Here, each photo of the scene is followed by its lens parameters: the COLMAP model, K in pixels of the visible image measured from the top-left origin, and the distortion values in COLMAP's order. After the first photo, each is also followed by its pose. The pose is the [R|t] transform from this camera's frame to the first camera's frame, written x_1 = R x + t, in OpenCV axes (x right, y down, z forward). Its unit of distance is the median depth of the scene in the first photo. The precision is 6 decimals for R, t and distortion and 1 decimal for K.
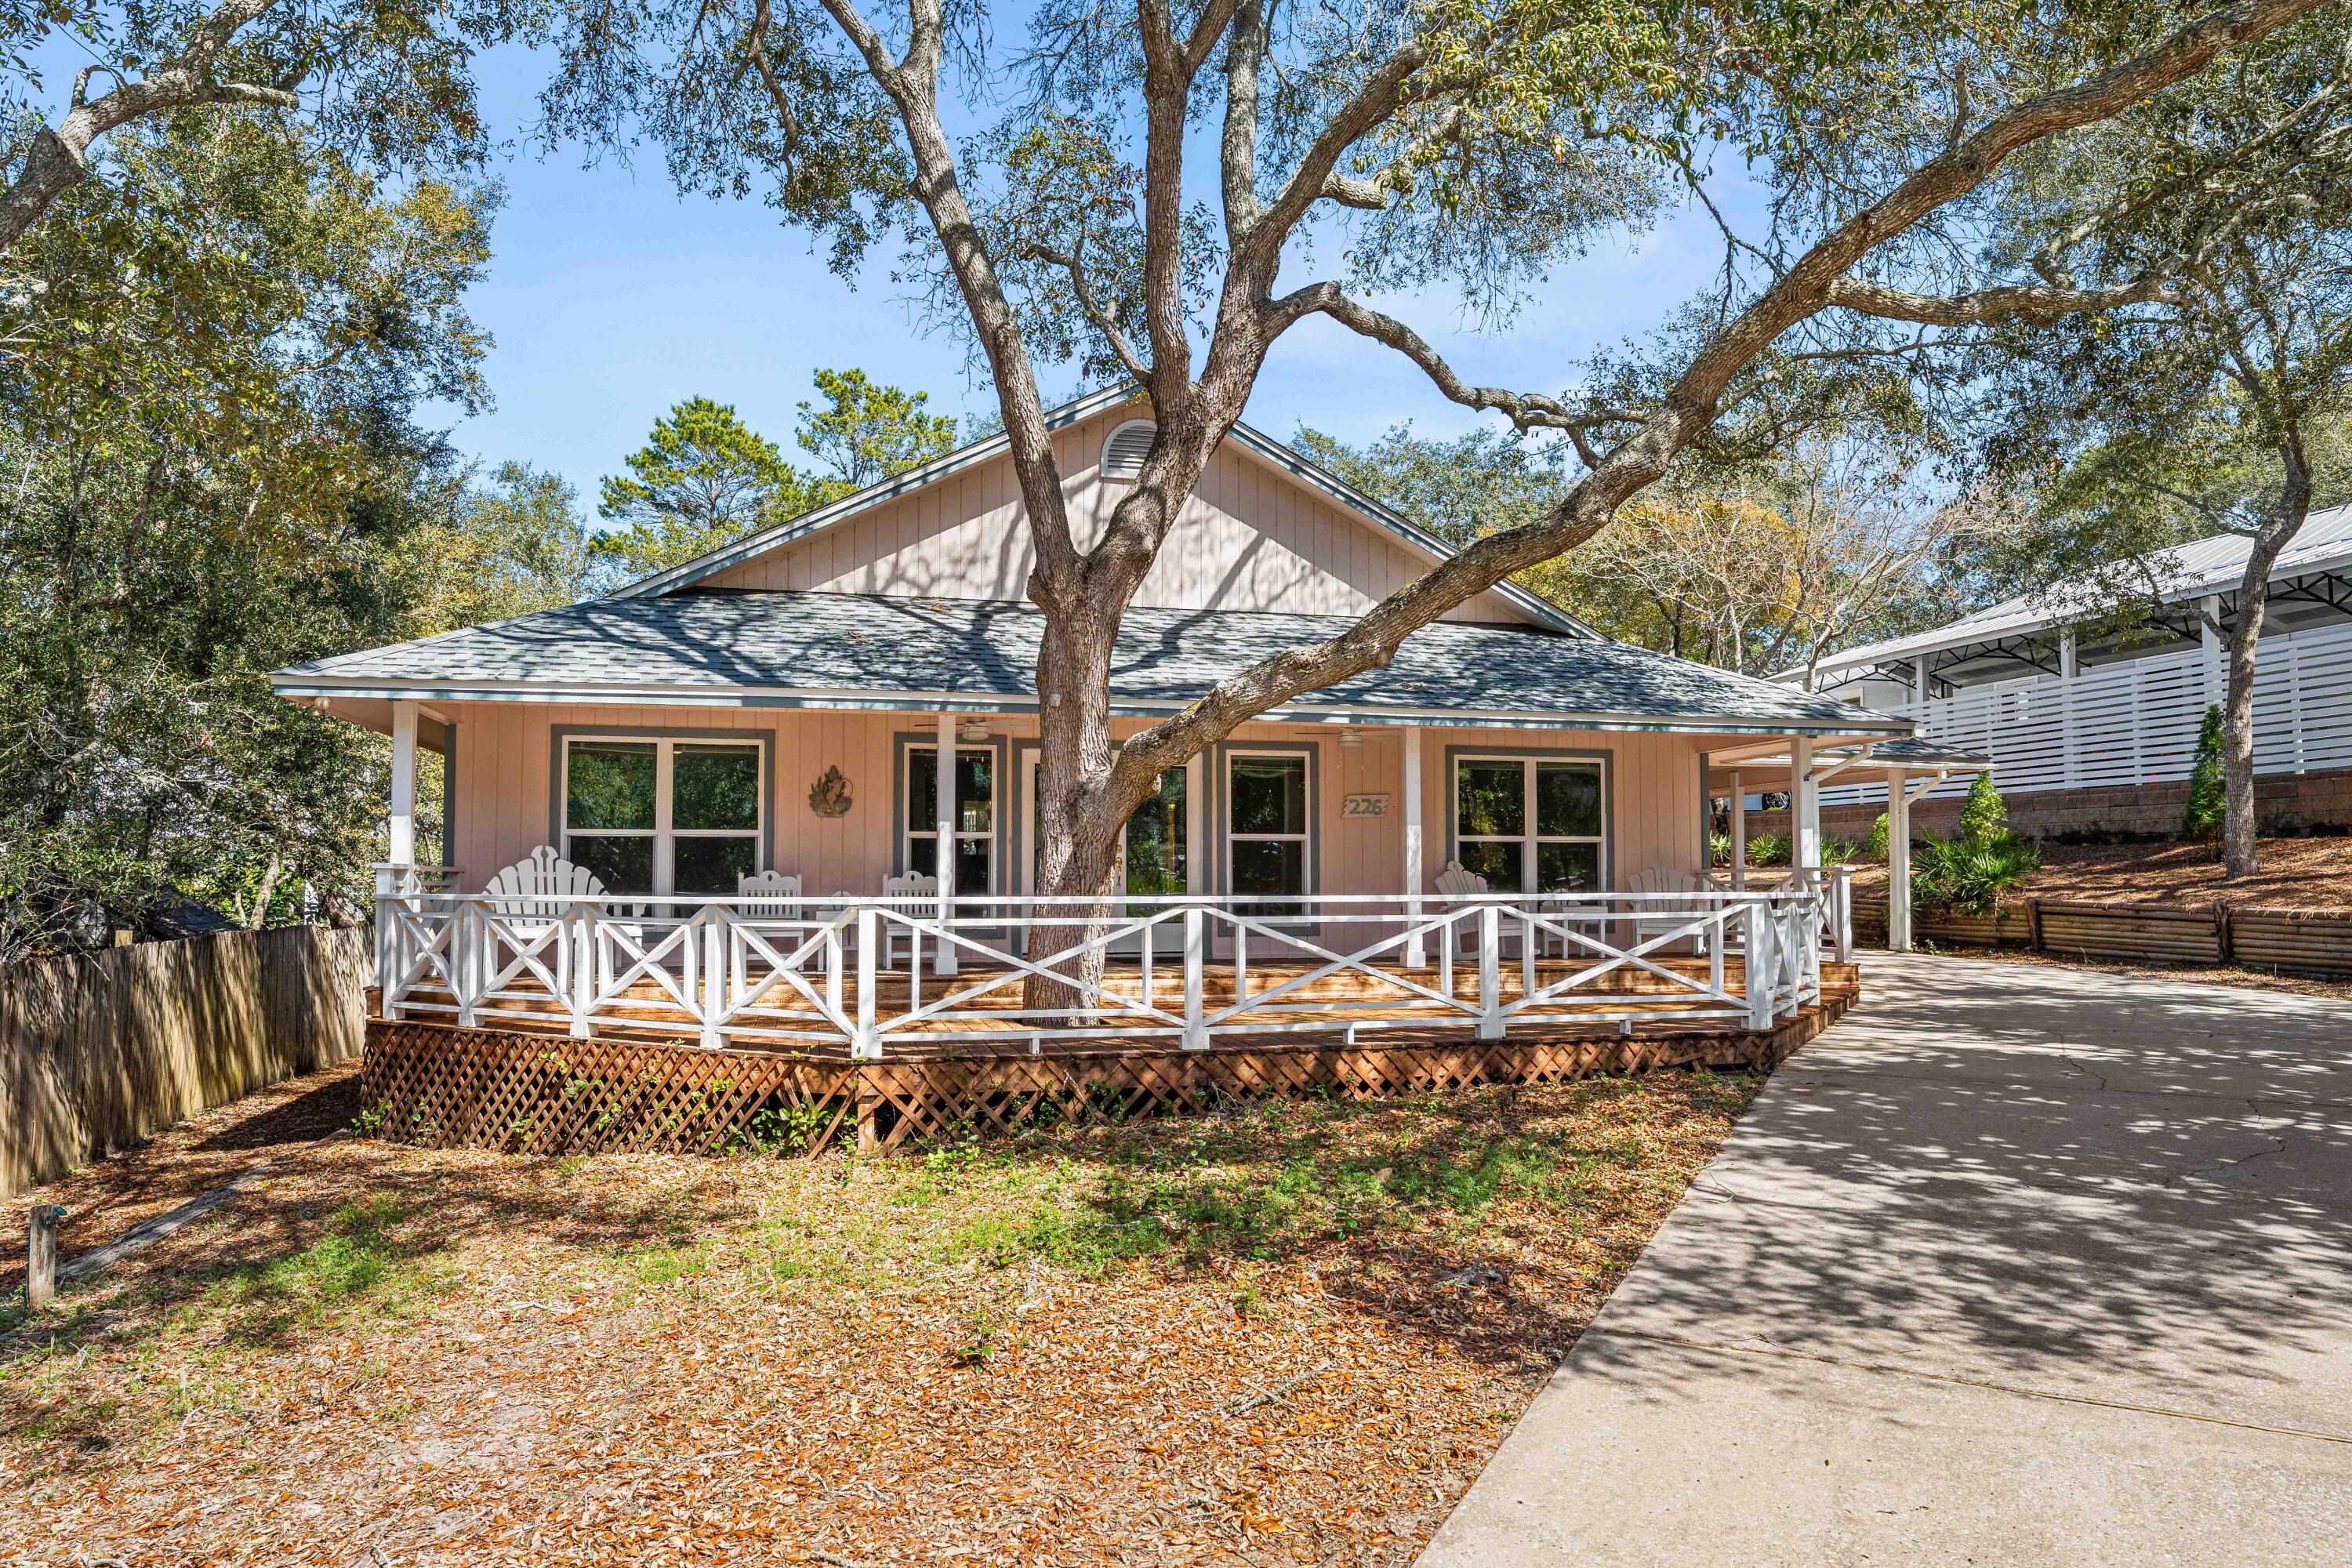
lens RADIAL K [[1433.4, 0, 1173.1], [0, 1433.4, 798.5], [0, 0, 1]] dist [0.008114, -0.001291]
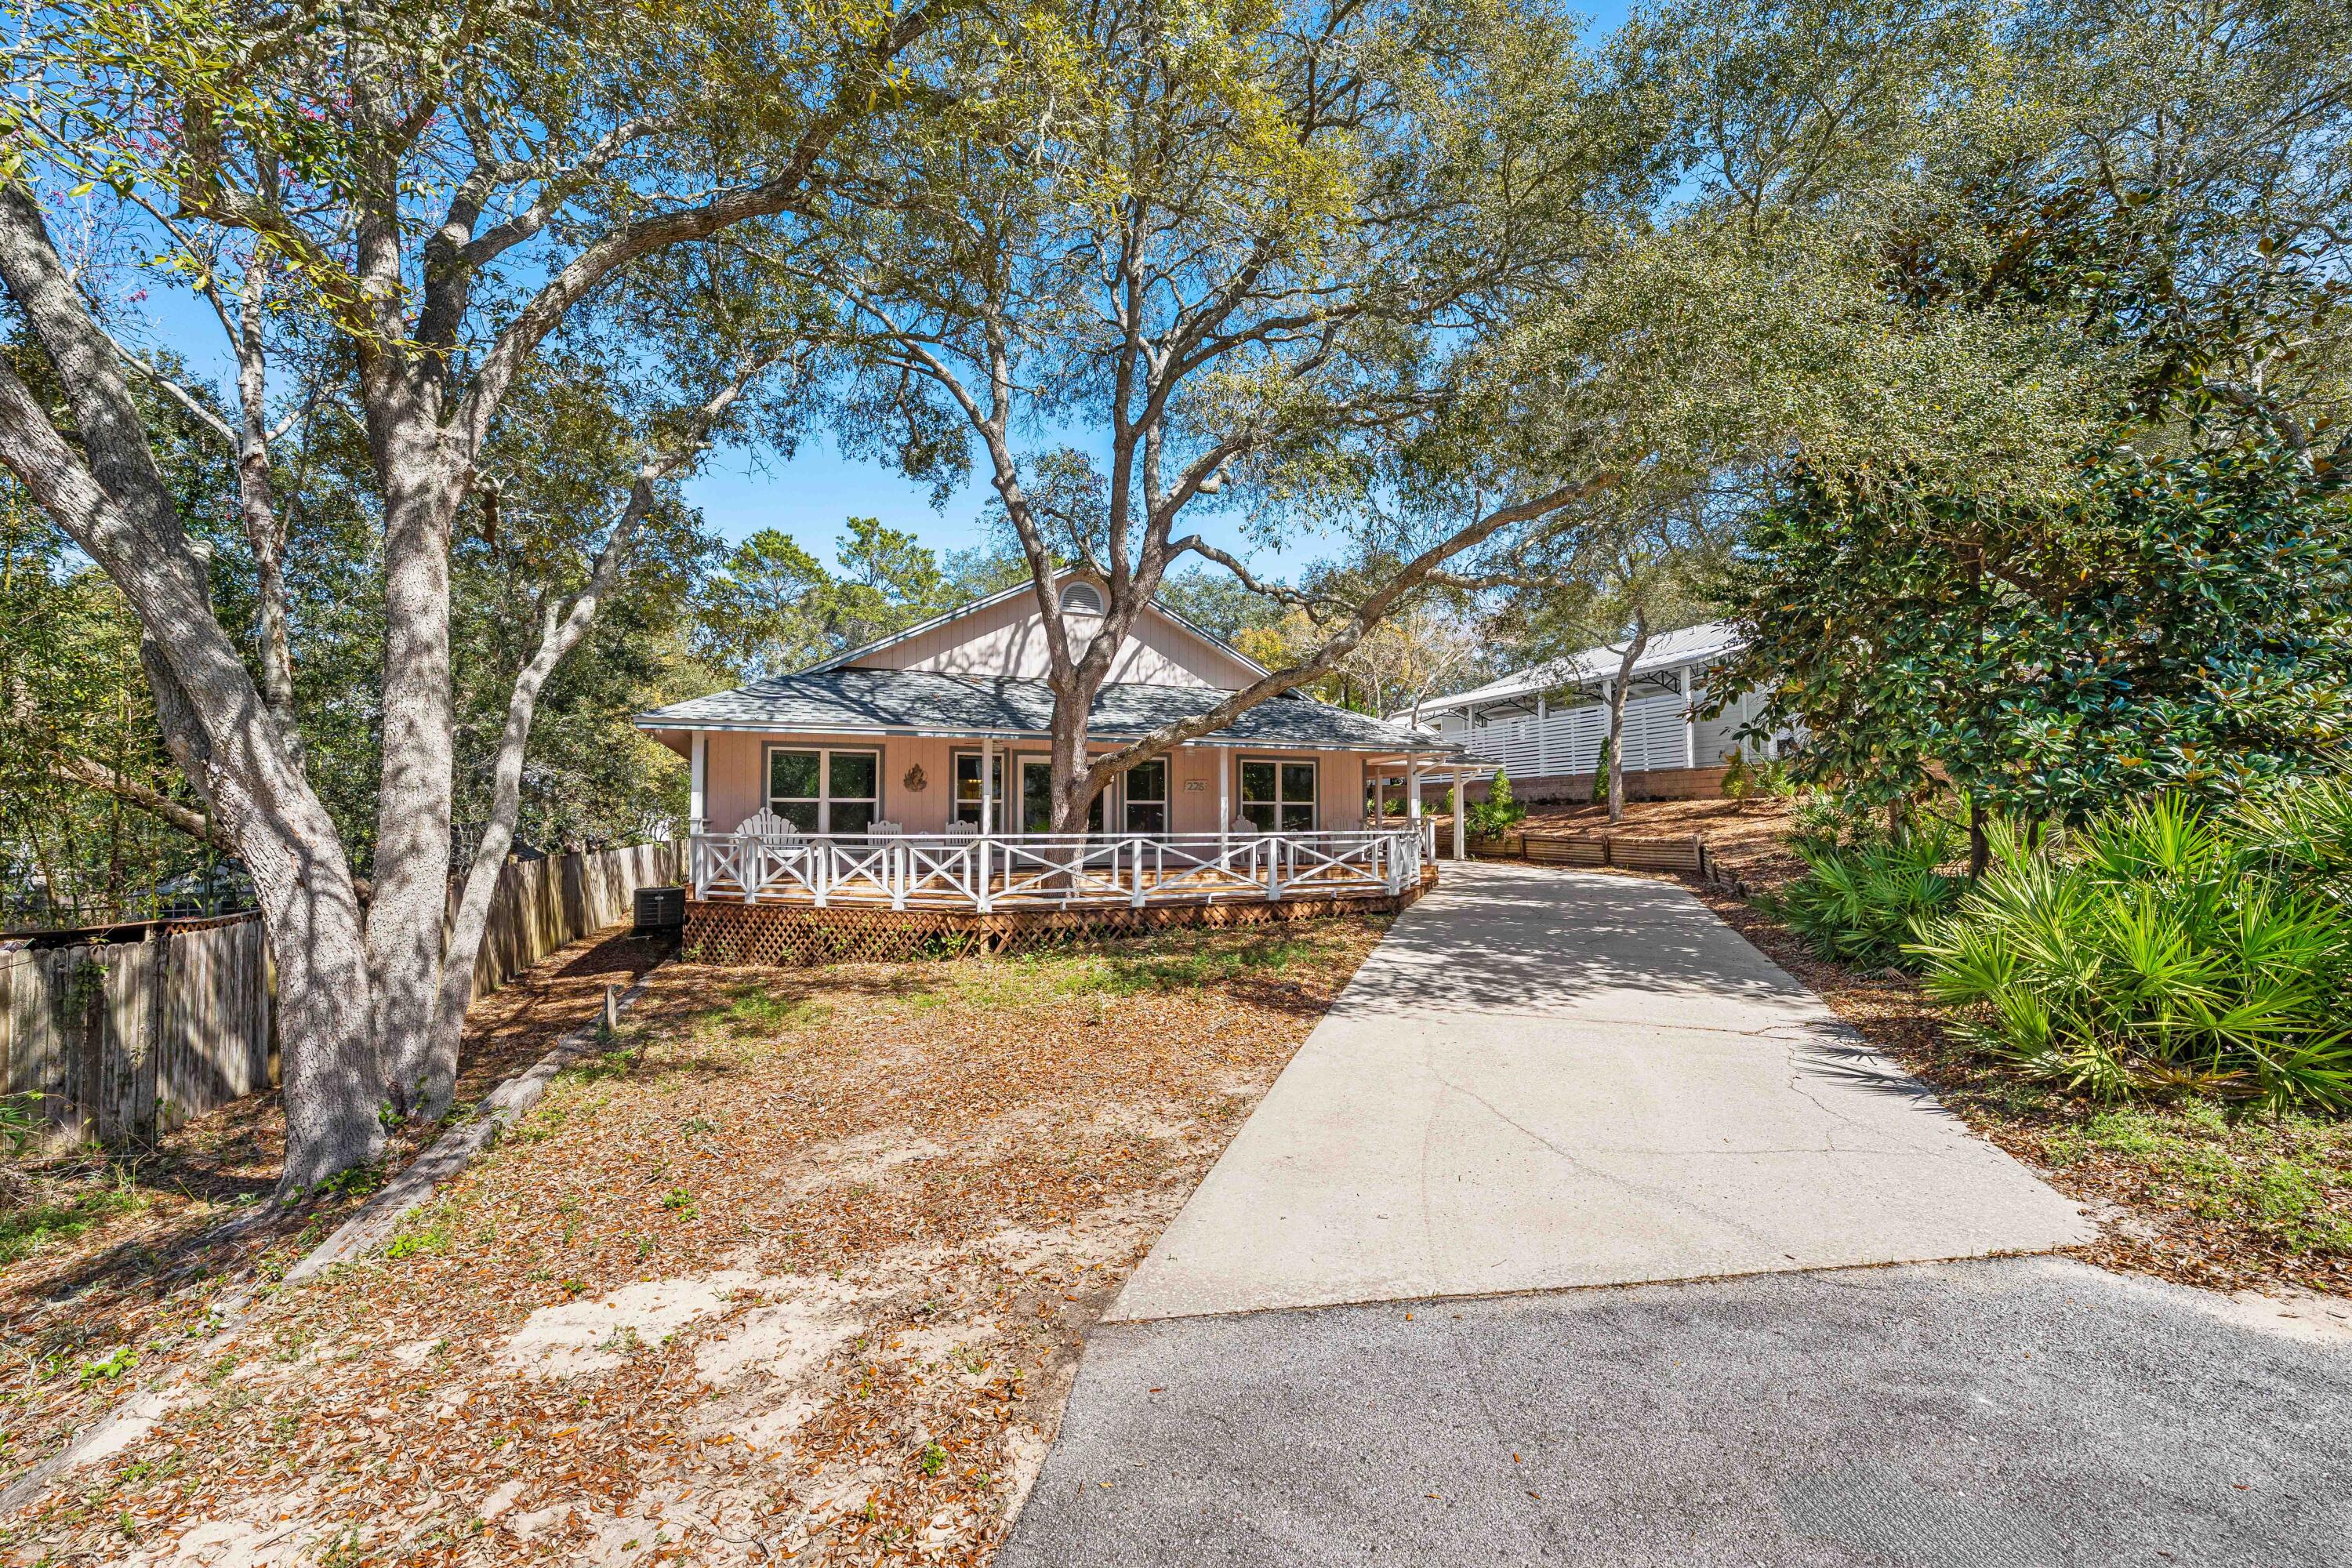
lens RADIAL K [[857.3, 0, 1174.2], [0, 857.3, 774.2], [0, 0, 1]] dist [-0.003639, -0.000076]
pose [[0.989696, 0.006338, 0.143042, -0.082680], [-0.006245, 0.999980, -0.001094, -0.013207], [-0.143046, 0.000190, 0.989716, -0.183169]]
